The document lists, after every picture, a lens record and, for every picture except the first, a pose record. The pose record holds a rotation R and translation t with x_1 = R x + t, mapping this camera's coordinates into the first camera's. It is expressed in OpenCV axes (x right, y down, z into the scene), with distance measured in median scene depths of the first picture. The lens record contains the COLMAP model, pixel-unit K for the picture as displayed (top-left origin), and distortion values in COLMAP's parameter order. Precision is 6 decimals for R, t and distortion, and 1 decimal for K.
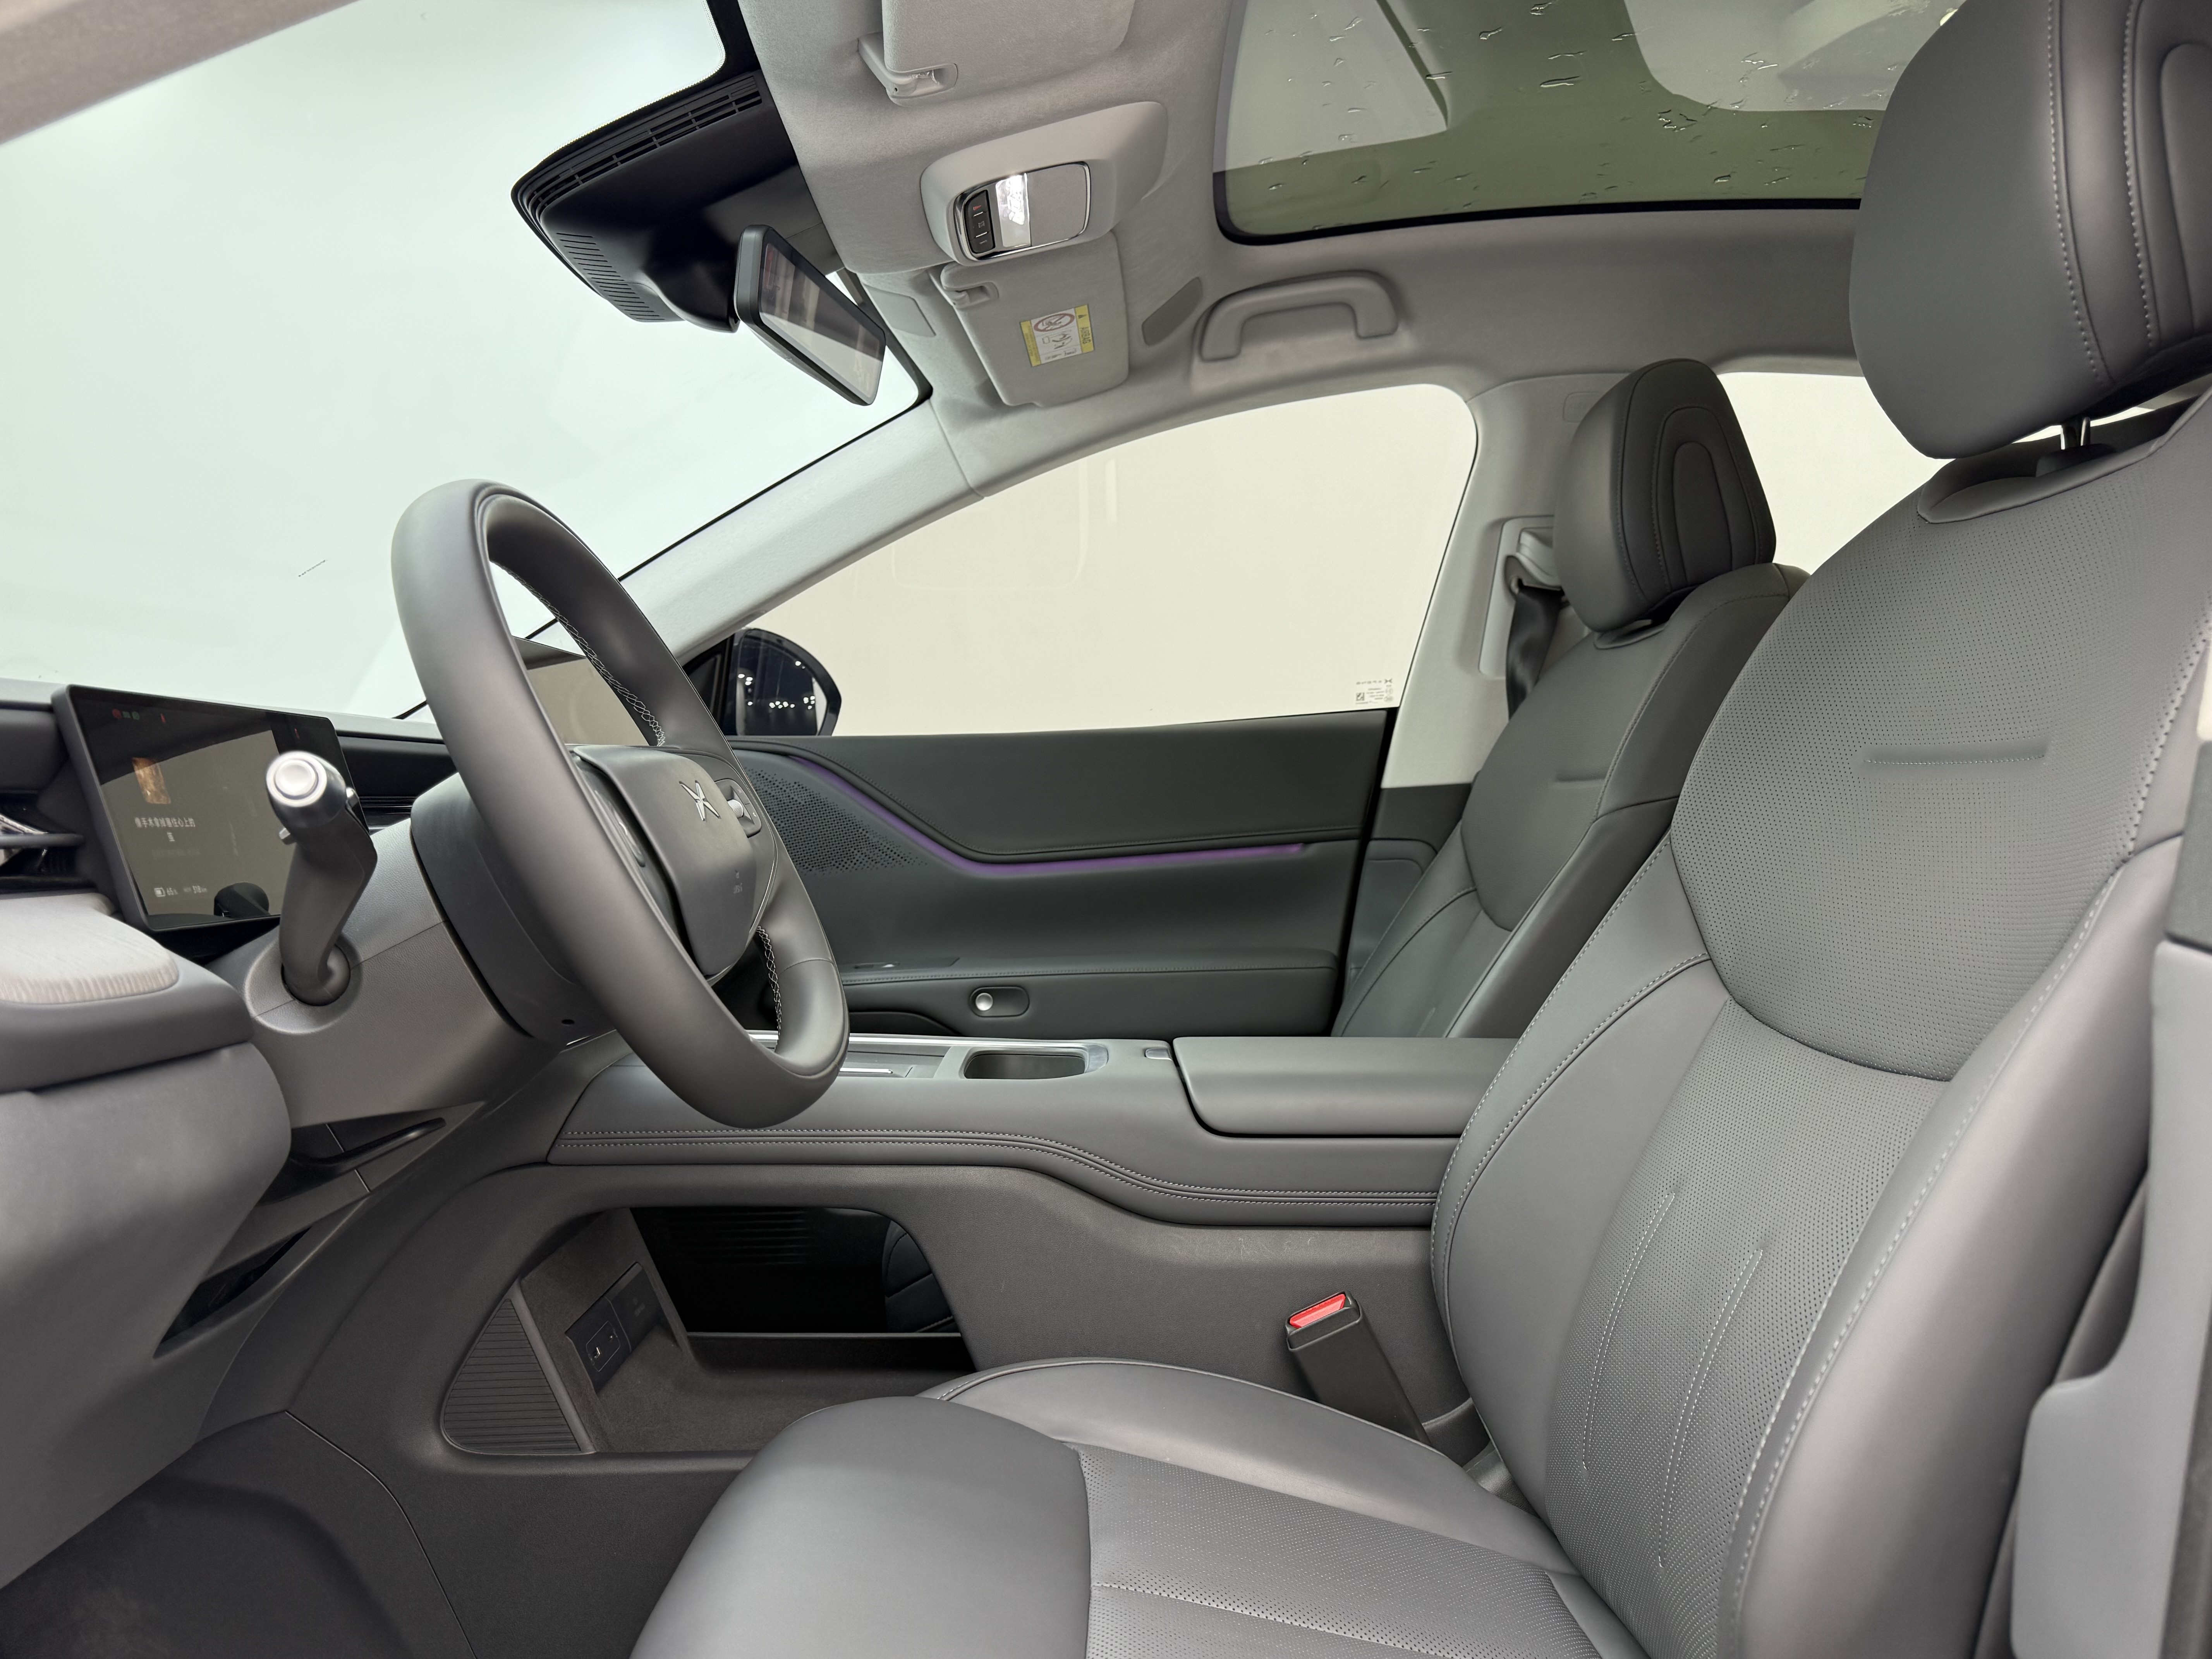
lens RADIAL K [[1695.2, 0, 1101.1], [0, 1695.2, 842.0], [0, 0, 1]] dist [0.138059, -0.226227]
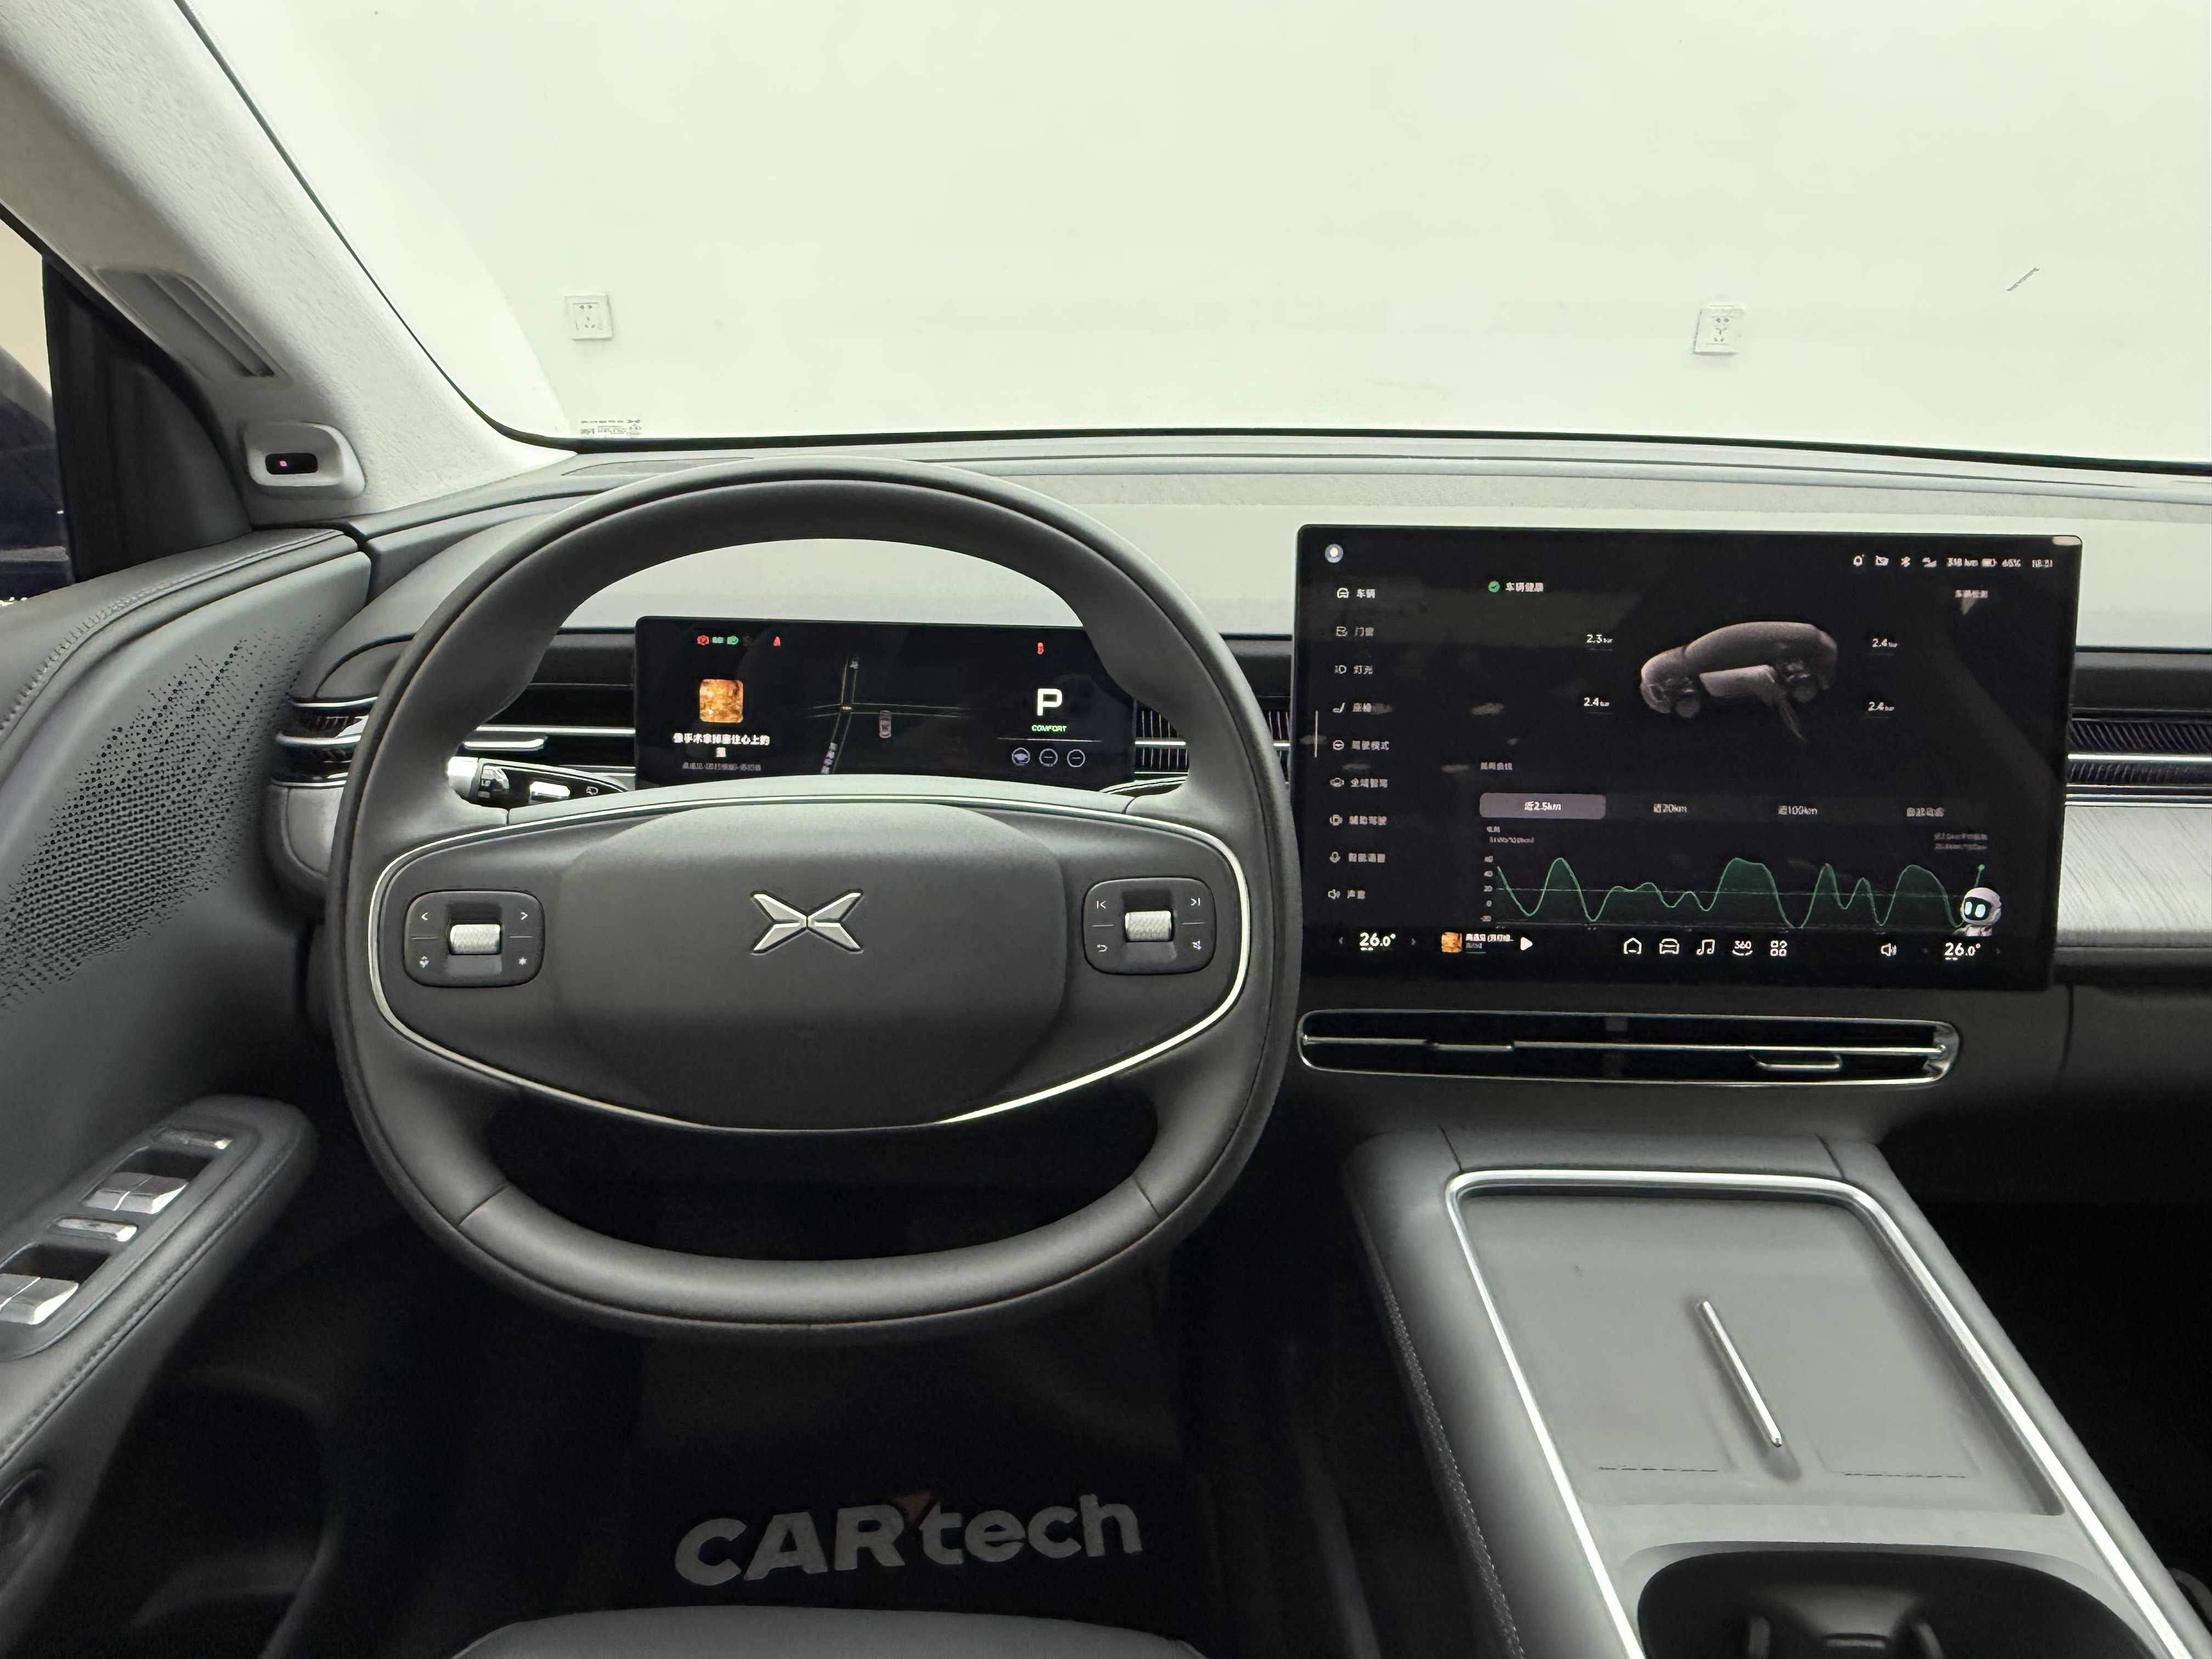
lens RADIAL K [[1404.7, 0, 1106.0], [0, 1404.7, 829.5], [0, 0, 1]] dist [-0.011646, -0.001629]
pose [[-0.024094, 0.402556, -0.915078, 0.203130], [-0.035026, 0.914442, 0.403198, -0.208931], [0.999096, 0.041766, -0.007932, 0.779881]]
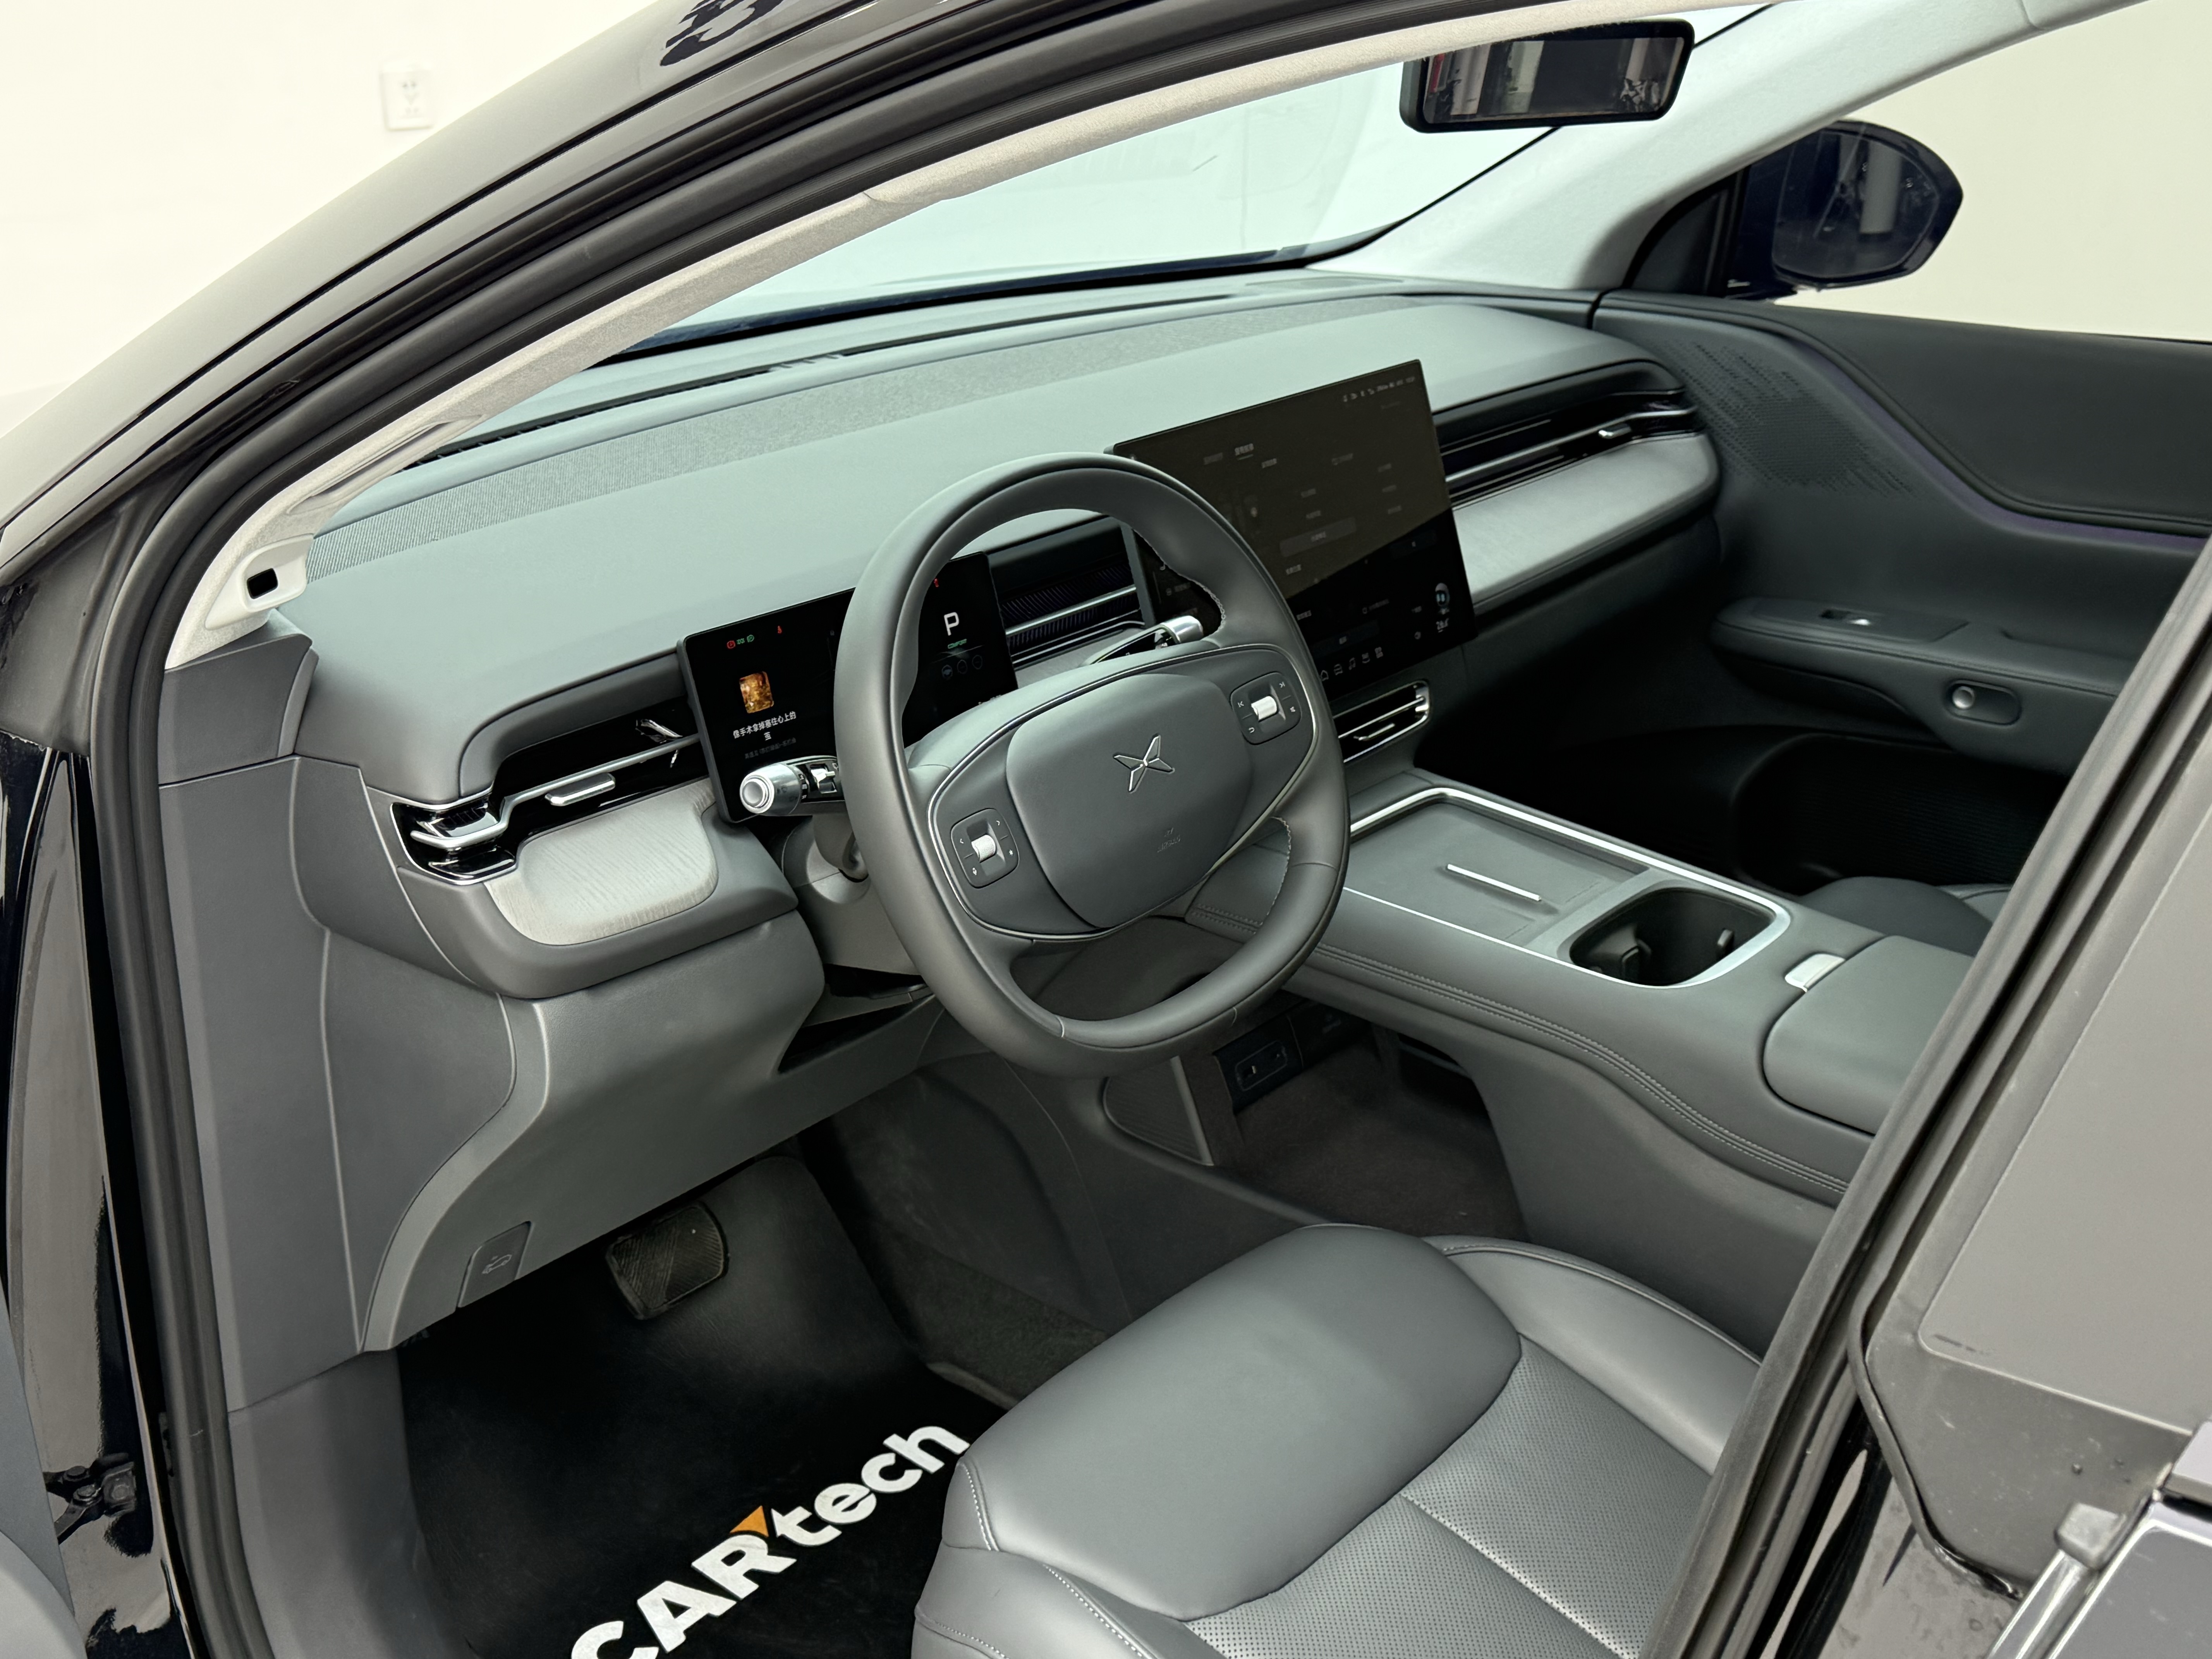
lens RADIAL K [[2426.7, 0, 1106.0], [0, 2426.7, 829.5], [0, 0, 1]] dist [0.085998, -0.008326]
pose [[0.766711, 0.266446, -0.584089, 0.463271], [-0.038098, 0.927088, 0.372903, -0.389016], [0.640861, -0.263656, 0.720960, -0.112963]]
